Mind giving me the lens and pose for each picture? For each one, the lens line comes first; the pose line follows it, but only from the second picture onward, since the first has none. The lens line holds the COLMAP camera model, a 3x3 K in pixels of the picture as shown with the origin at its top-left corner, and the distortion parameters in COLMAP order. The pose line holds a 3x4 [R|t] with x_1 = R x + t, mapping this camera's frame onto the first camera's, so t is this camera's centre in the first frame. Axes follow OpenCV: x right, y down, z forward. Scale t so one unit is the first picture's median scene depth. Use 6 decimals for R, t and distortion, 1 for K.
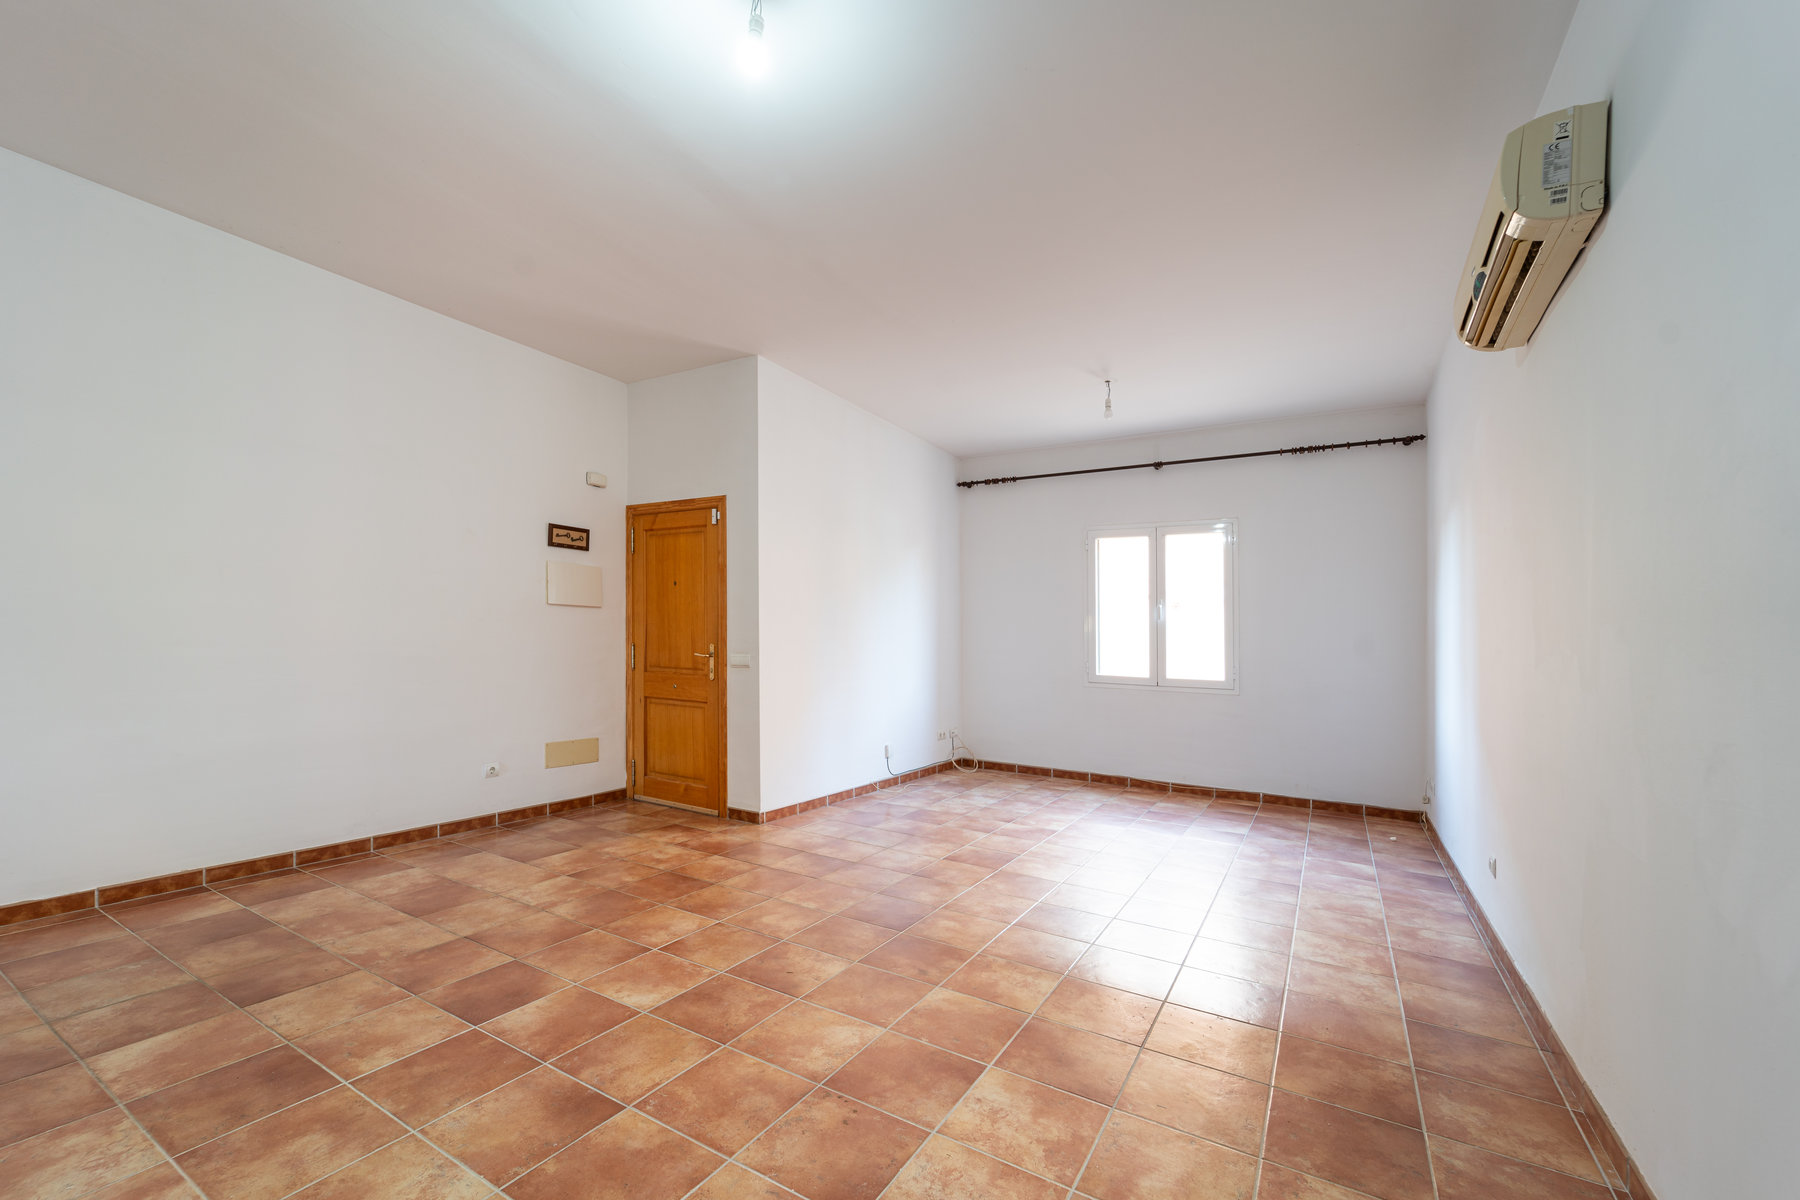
lens RADIAL K [[738.6, 0, 901.7], [0, 738.6, 661.4], [0, 0, 1]] dist [0.001883, -0.000380]
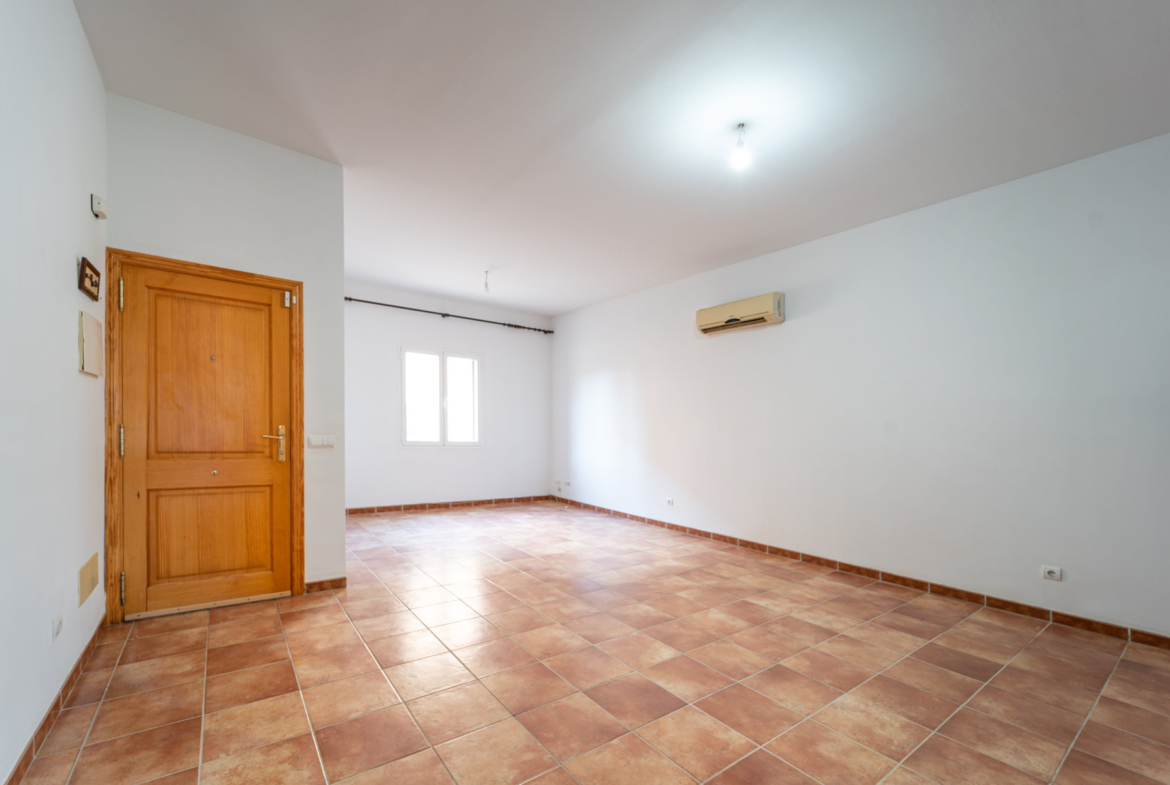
lens RADIAL K [[477.2, 0, 578.8], [0, 477.2, 417.5], [0, 0, 1]] dist [0.001515, -0.000414]
pose [[0.392559, 0.005093, 0.919713, -0.715316], [0.006253, 0.999947, -0.008206, -0.027525], [-0.919706, 0.008972, 0.392506, 0.389729]]
